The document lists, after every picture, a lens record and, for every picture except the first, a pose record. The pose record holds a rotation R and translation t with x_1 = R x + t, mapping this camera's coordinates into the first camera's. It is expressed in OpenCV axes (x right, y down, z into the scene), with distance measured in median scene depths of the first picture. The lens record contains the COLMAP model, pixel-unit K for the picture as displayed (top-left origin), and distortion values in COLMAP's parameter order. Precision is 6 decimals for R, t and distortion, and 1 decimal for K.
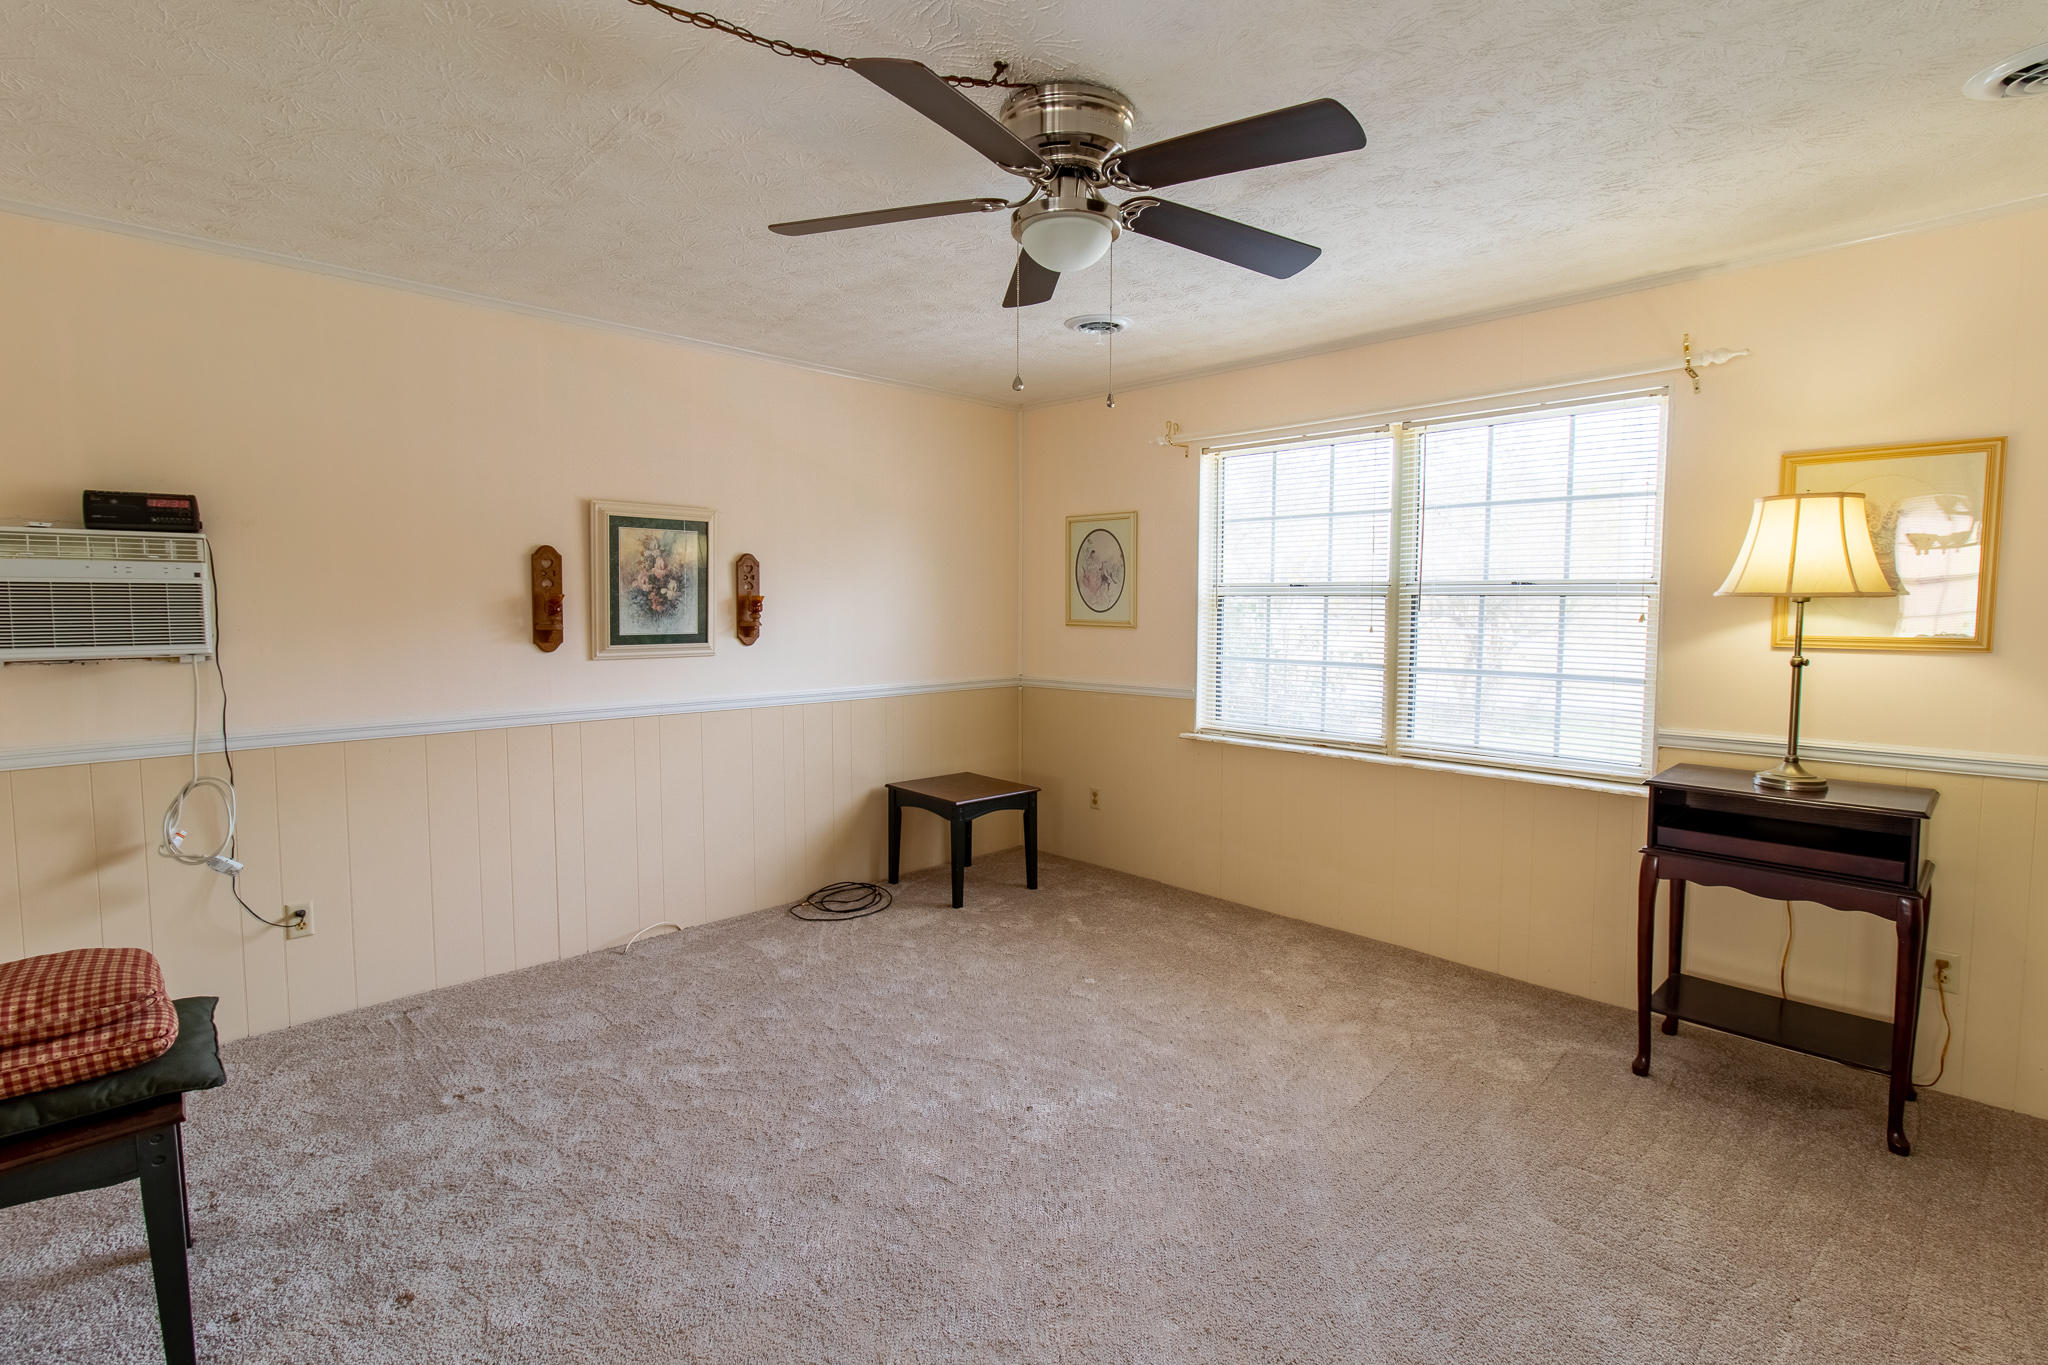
lens RADIAL K [[939.7, 0, 1025.8], [0, 939.7, 663.1], [0, 0, 1]] dist [0.007532, 0.000210]
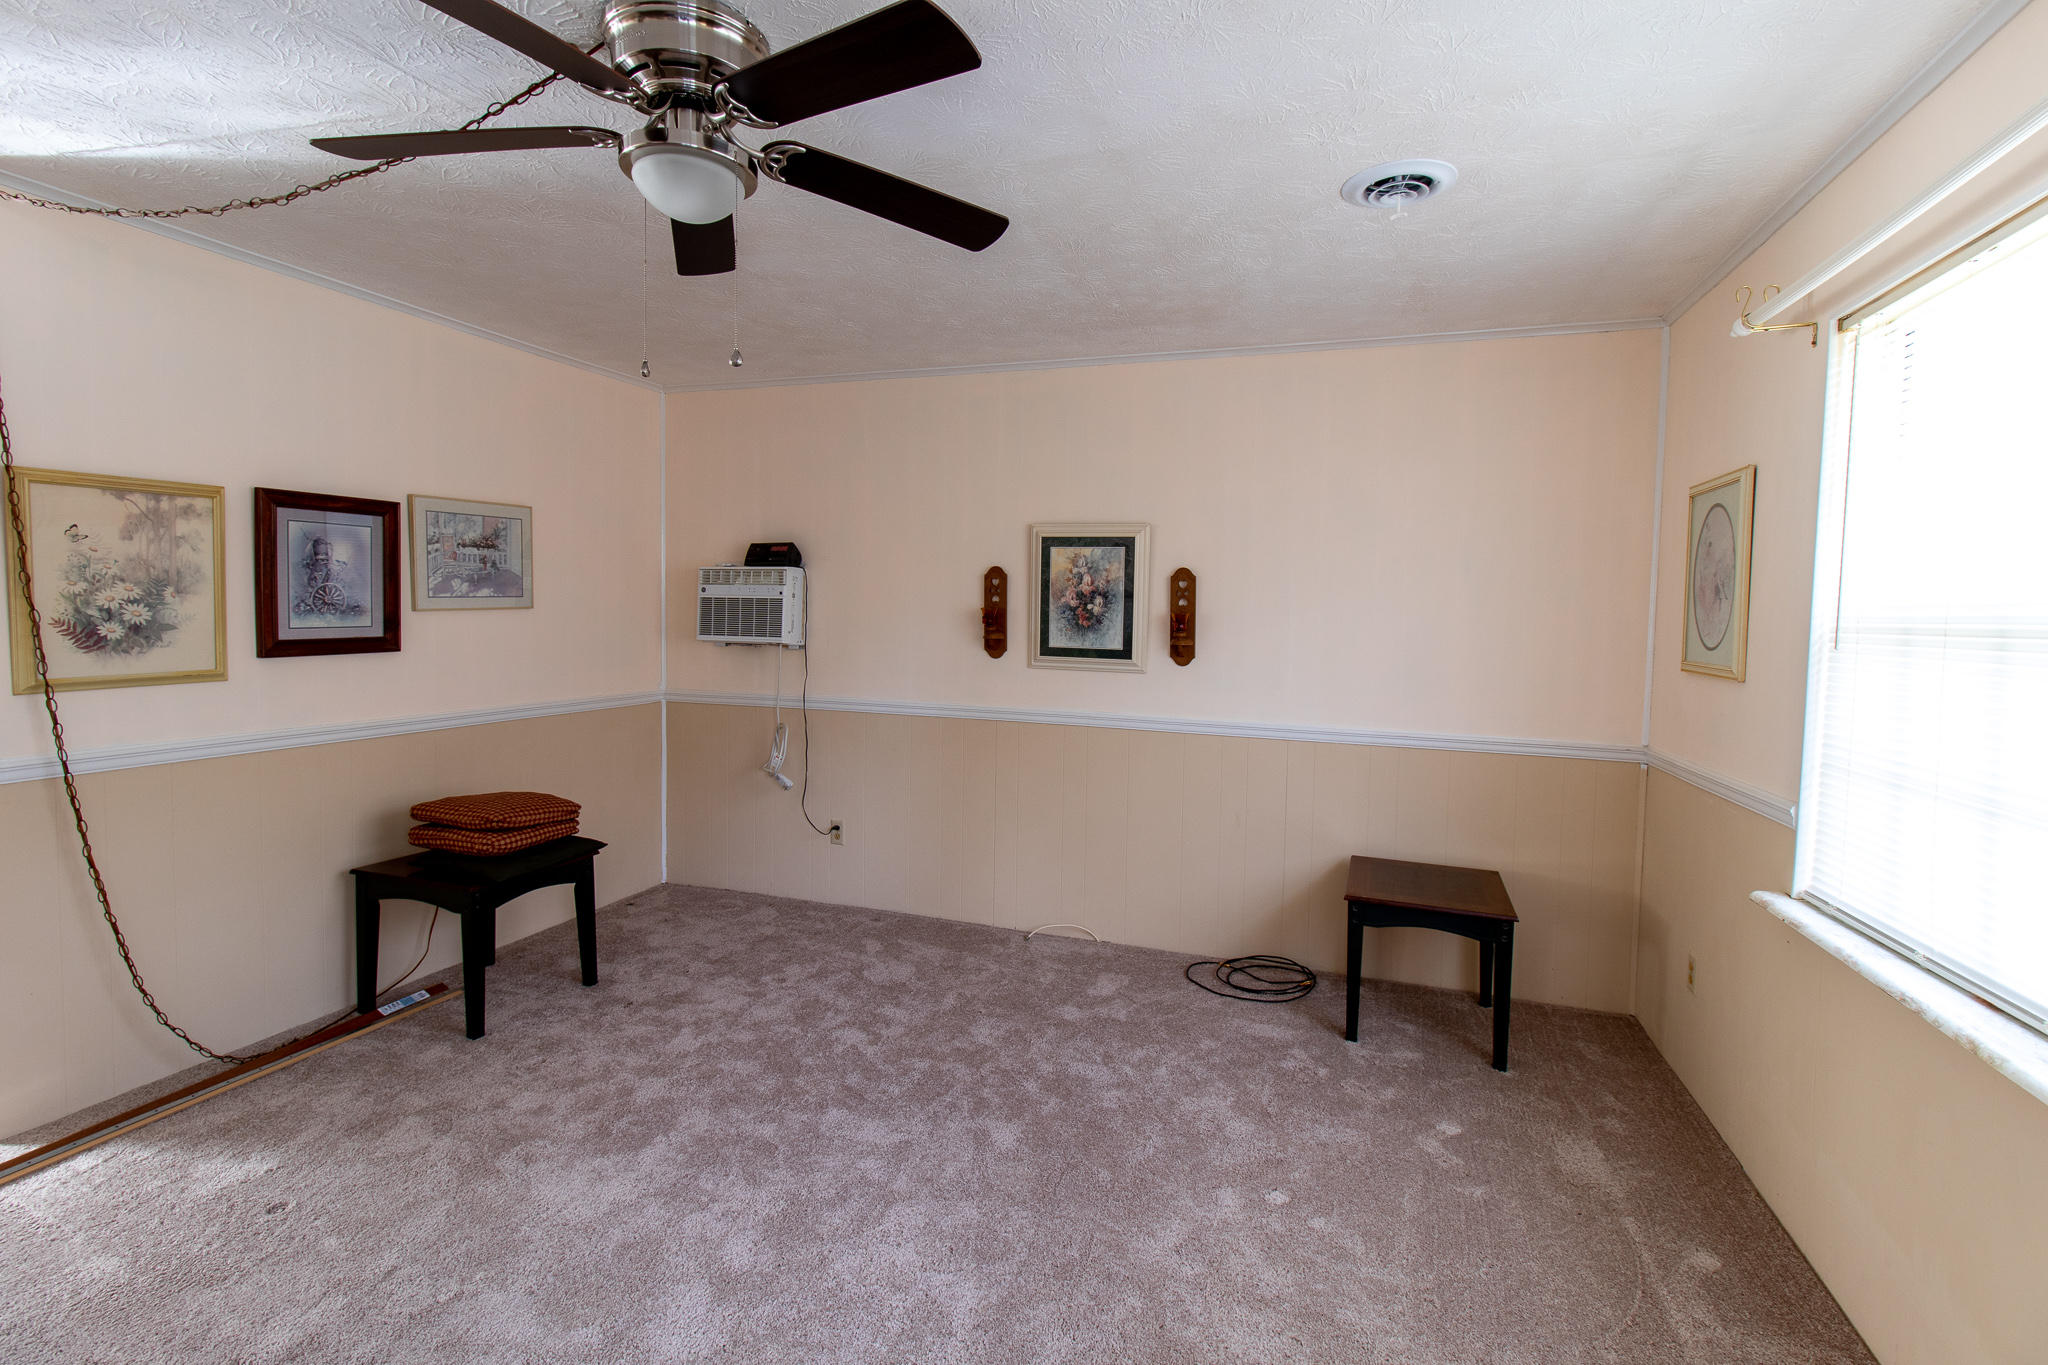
lens RADIAL K [[939.7, 0, 1038.8], [0, 939.7, 657.2], [0, 0, 1]] dist [0.007532, 0.000210]
pose [[0.458522, 0.050484, -0.887248, 0.512031], [-0.081585, 0.996560, 0.014541, -0.031878], [0.884930, 0.065719, 0.461064, 0.482478]]
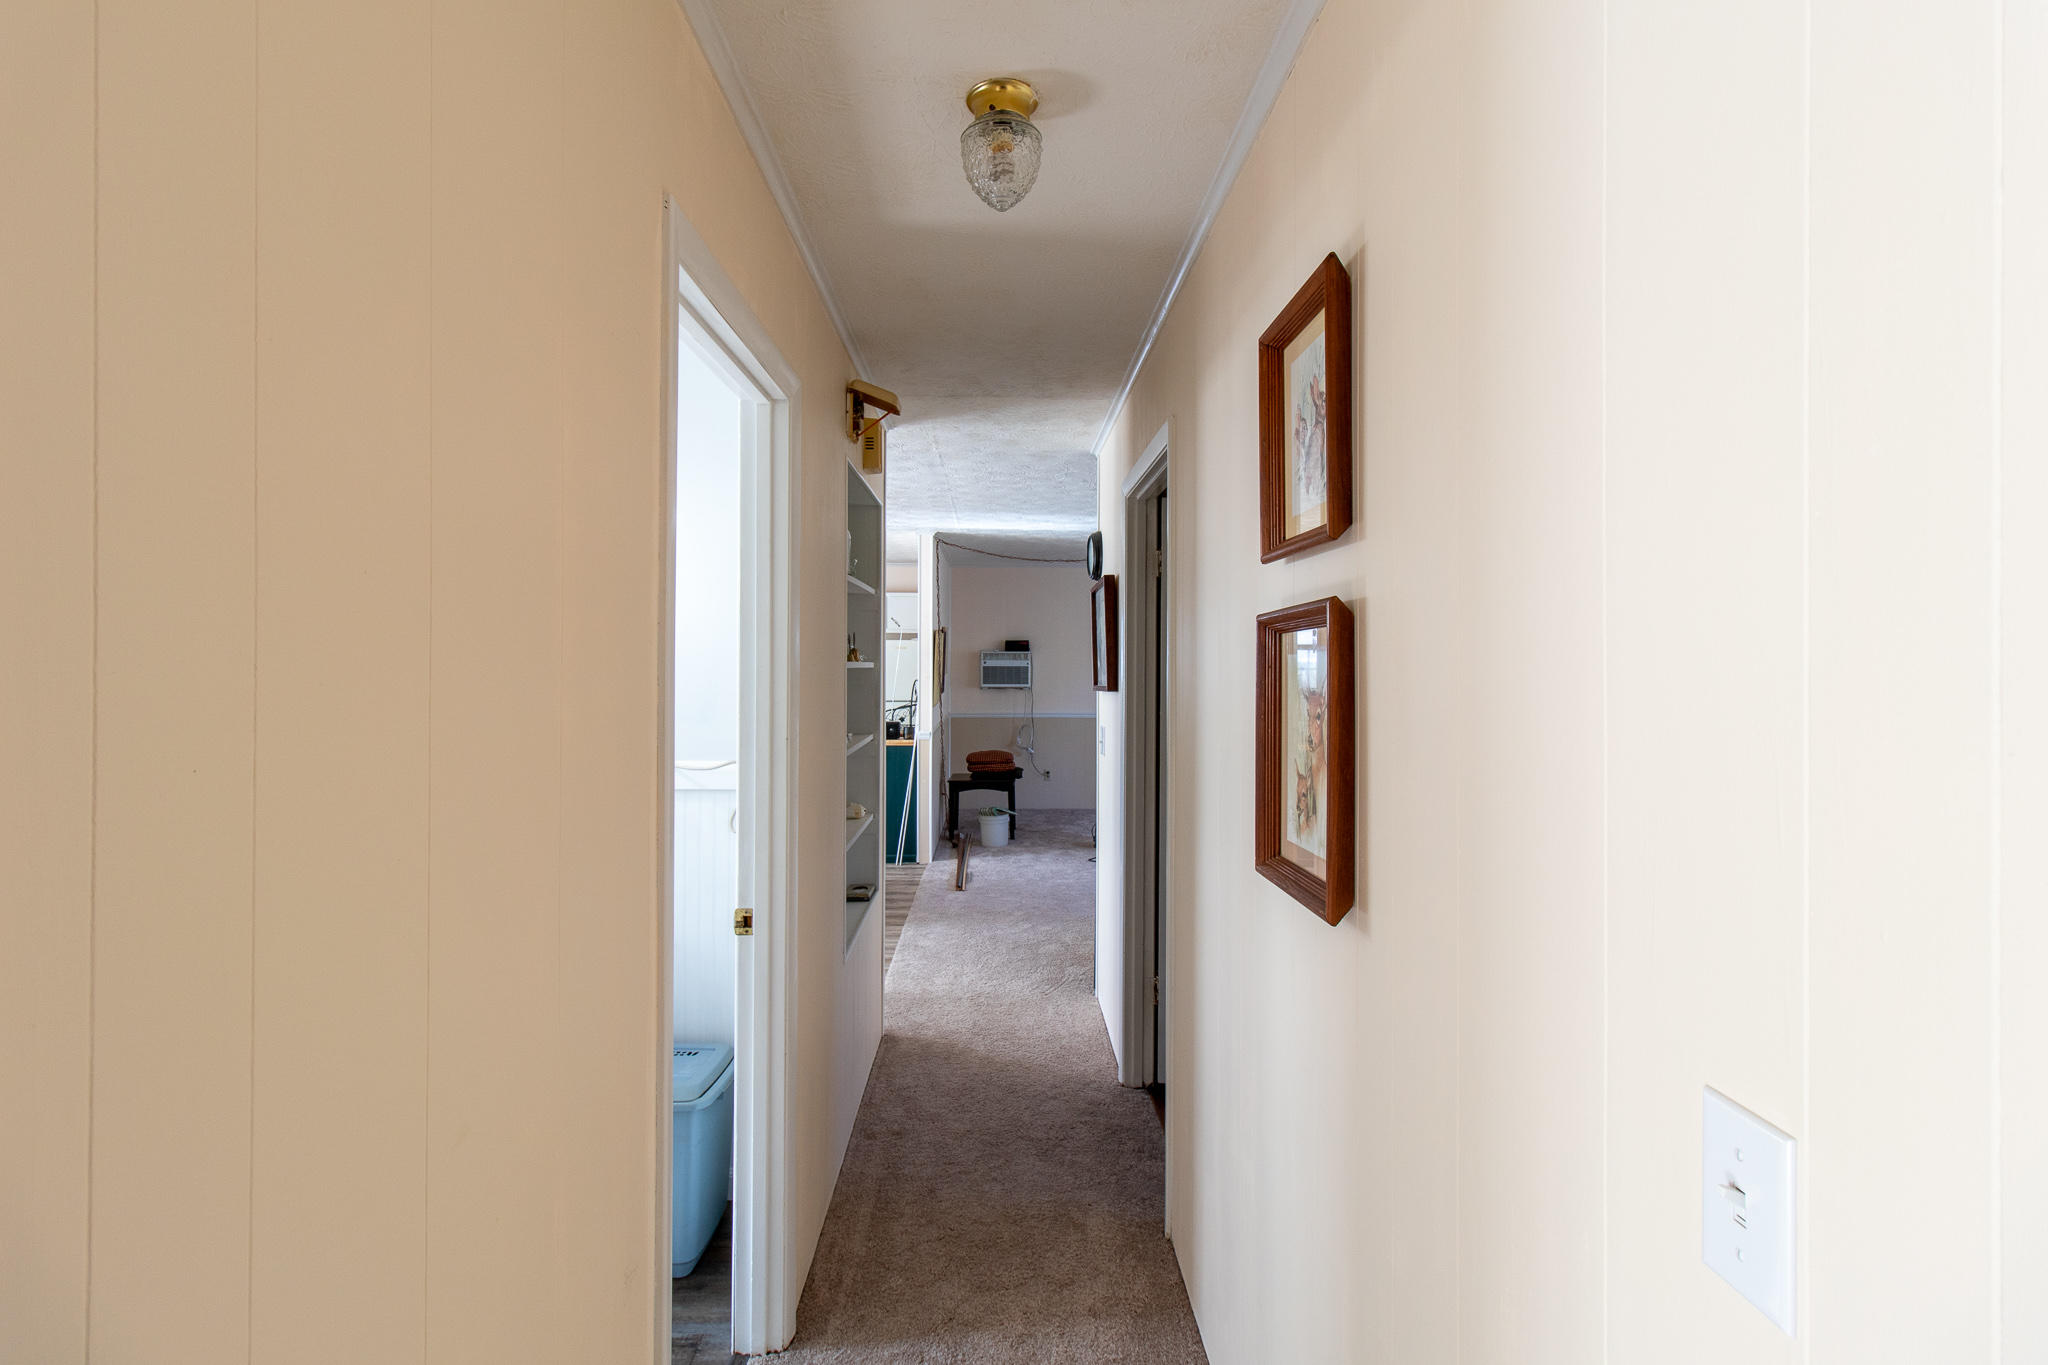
lens RADIAL K [[939.7, 0, 1025.3], [0, 939.7, 673.8], [0, 0, 1]] dist [0.007532, 0.000210]
pose [[0.726875, 0.009049, -0.686710, 1.032258], [-0.048555, 0.998088, -0.038242, 0.051938], [0.685051, 0.061140, 0.725925, -1.045482]]
